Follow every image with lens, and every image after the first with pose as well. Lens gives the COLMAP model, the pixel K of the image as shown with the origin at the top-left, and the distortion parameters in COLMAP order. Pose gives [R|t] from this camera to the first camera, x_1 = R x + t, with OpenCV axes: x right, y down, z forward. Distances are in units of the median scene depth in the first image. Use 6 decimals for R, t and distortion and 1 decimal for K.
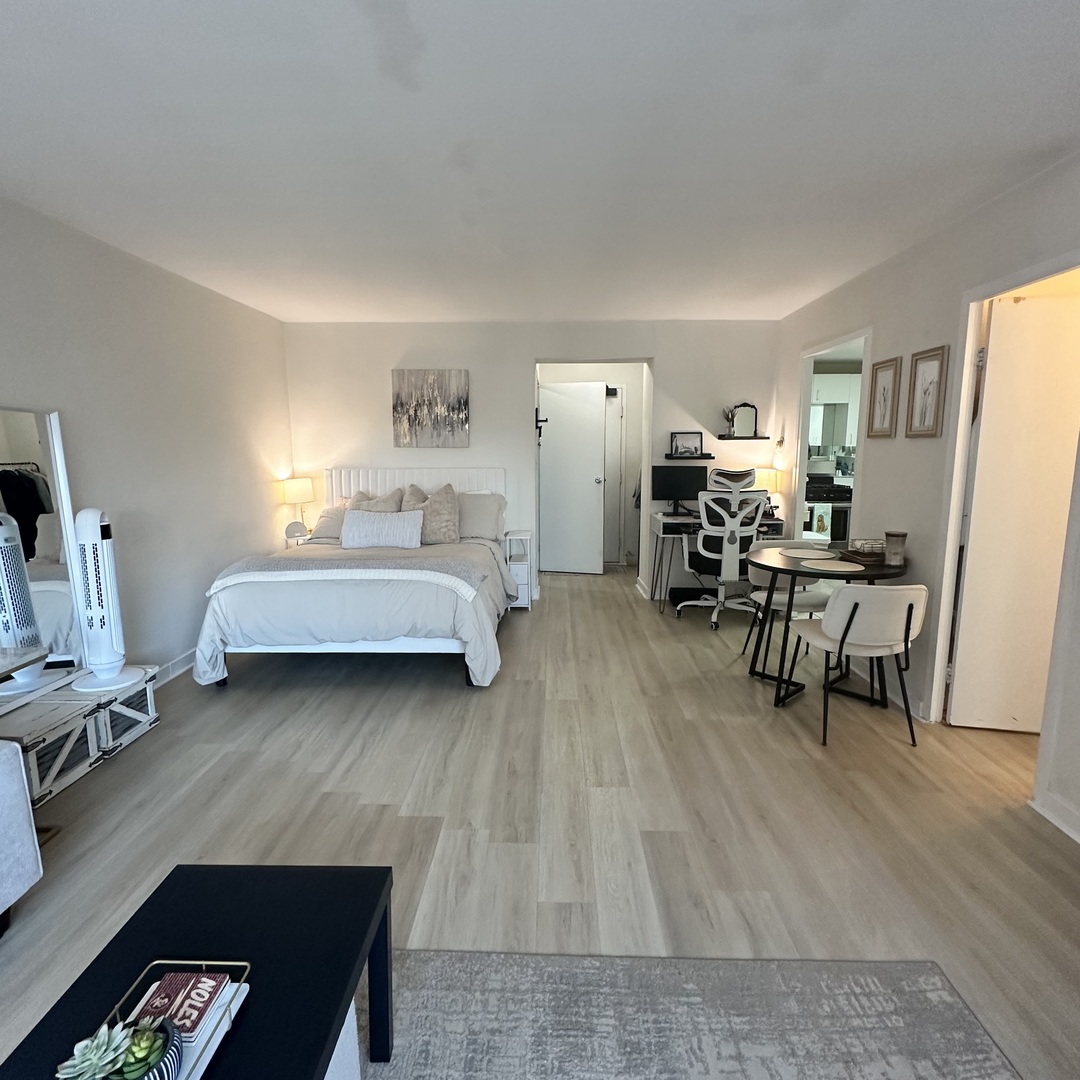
lens RADIAL K [[604.3, 0, 540.0], [0, 604.3, 540.0], [0, 0, 1]] dist [-0.001030, -0.000229]
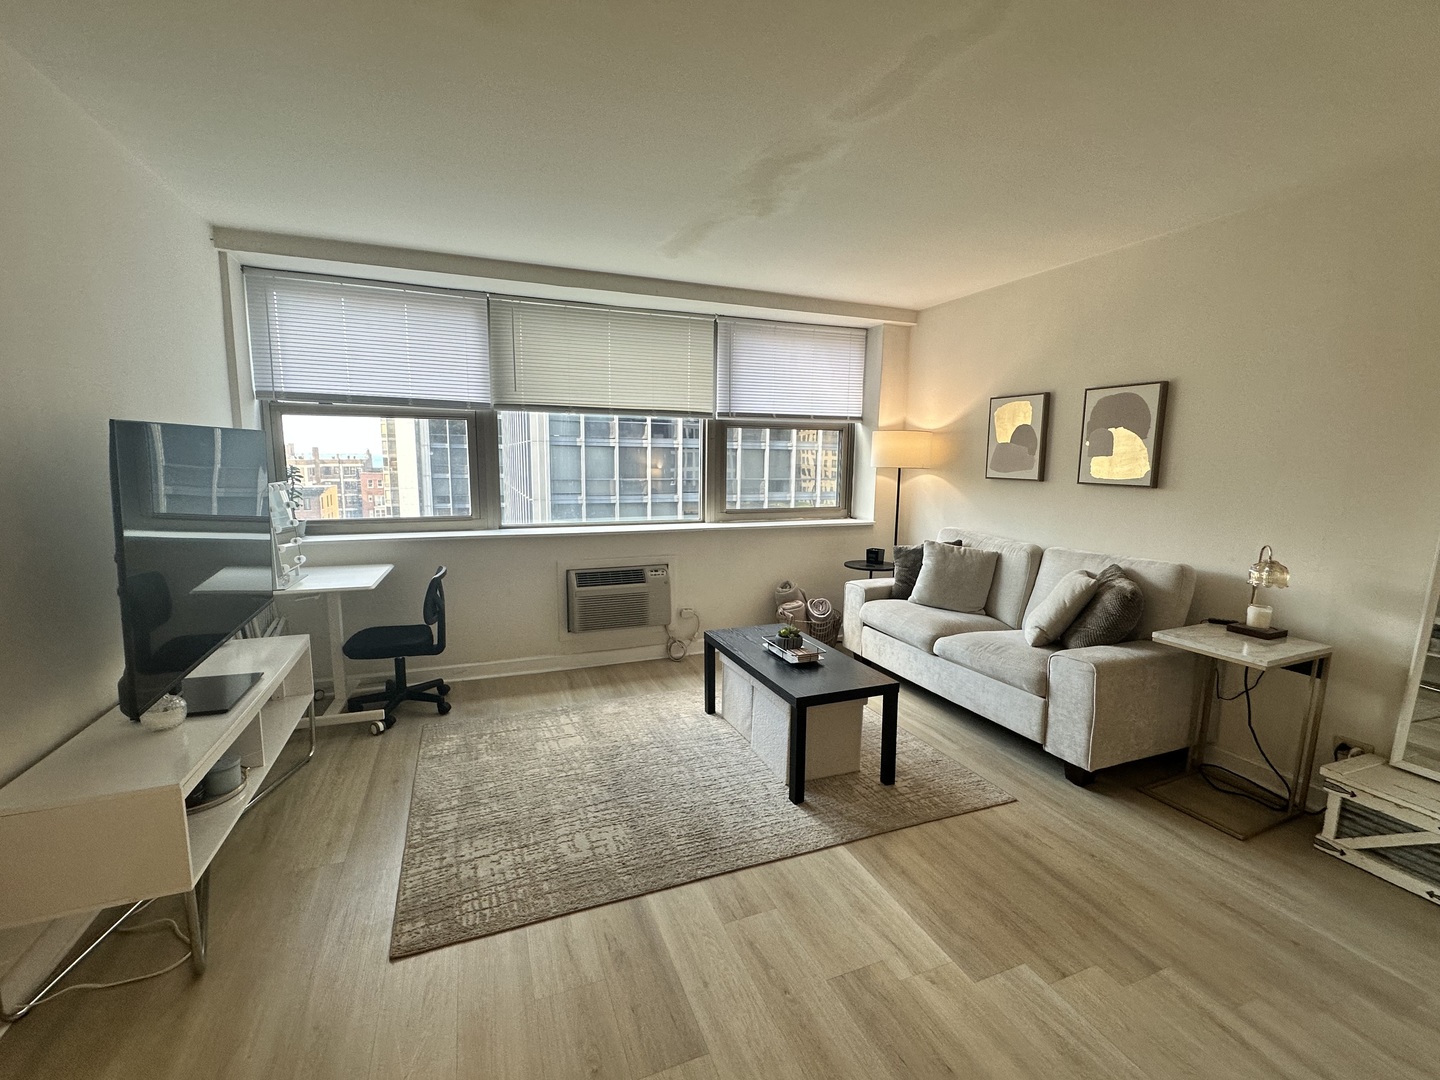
lens RADIAL K [[620.8, 0, 720.0], [0, 620.8, 540.0], [0, 0, 1]] dist [0.001243, -0.000101]
pose [[-0.916863, 0.043759, -0.396797, 0.302488], [-0.072641, 0.959091, 0.273618, -0.169185], [0.392538, 0.279694, -0.876176, 1.104756]]
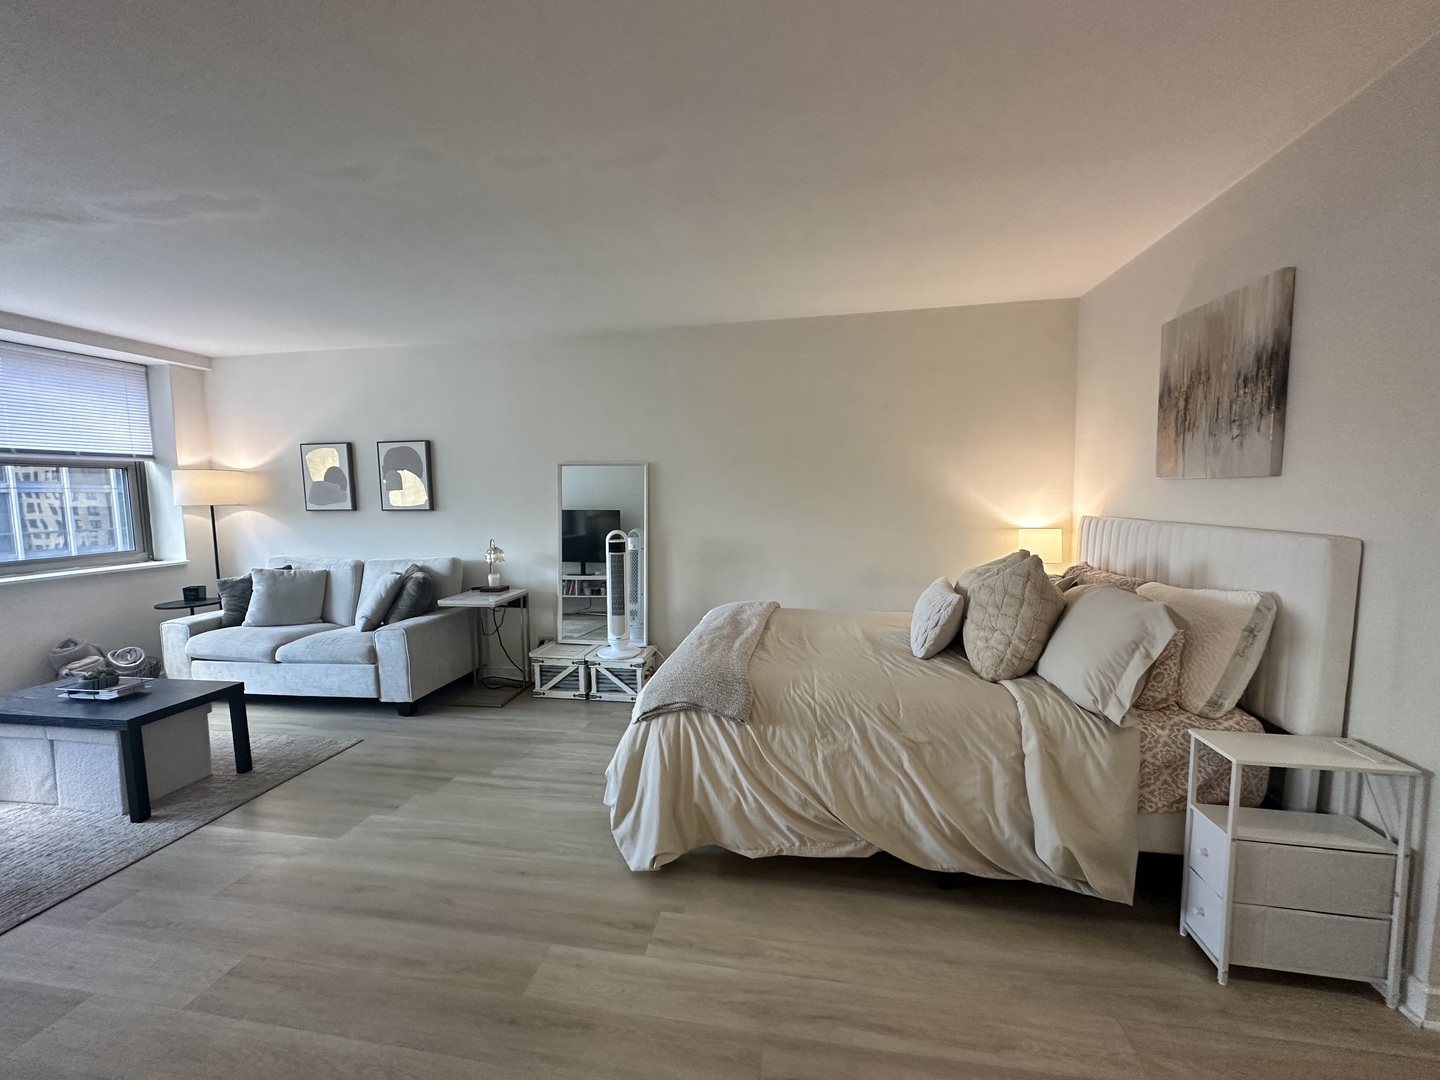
lens RADIAL K [[573.3, 0, 720.0], [0, 573.3, 540.0], [0, 0, 1]] dist [-0.001268, 0.000475]
pose [[-0.146397, 0.086370, -0.985448, 0.546881], [-0.136559, 0.984879, 0.106607, -0.201089], [0.979755, 0.150179, -0.132389, 1.372649]]
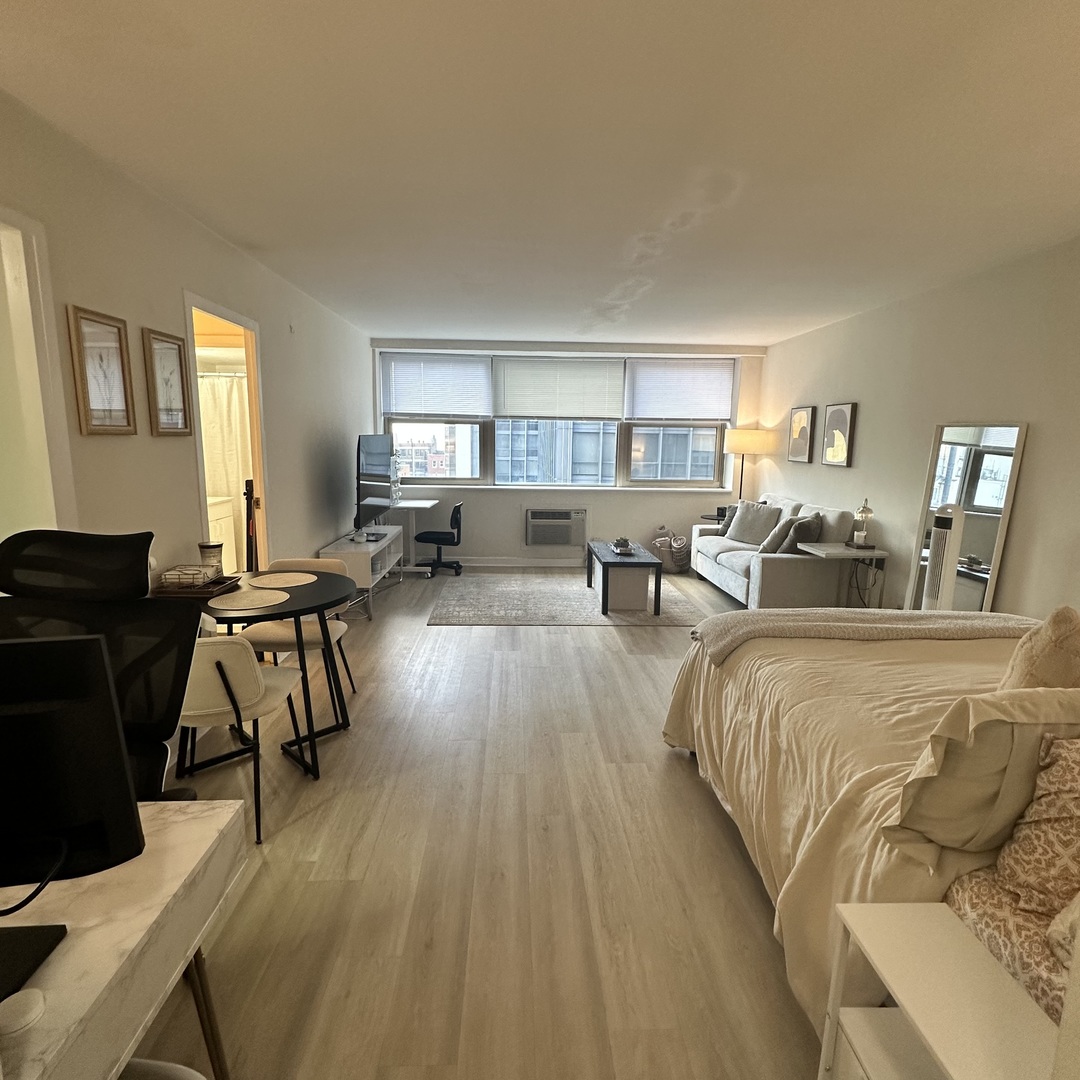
lens RADIAL K [[611.8, 0, 540.0], [0, 611.8, 540.0], [0, 0, 1]] dist [0.000796, 0.000439]
pose [[-0.997571, -0.002678, -0.069600, 0.185059], [-0.024523, 0.948781, 0.314981, -0.345963], [0.065191, 0.315923, -0.946543, 2.085874]]
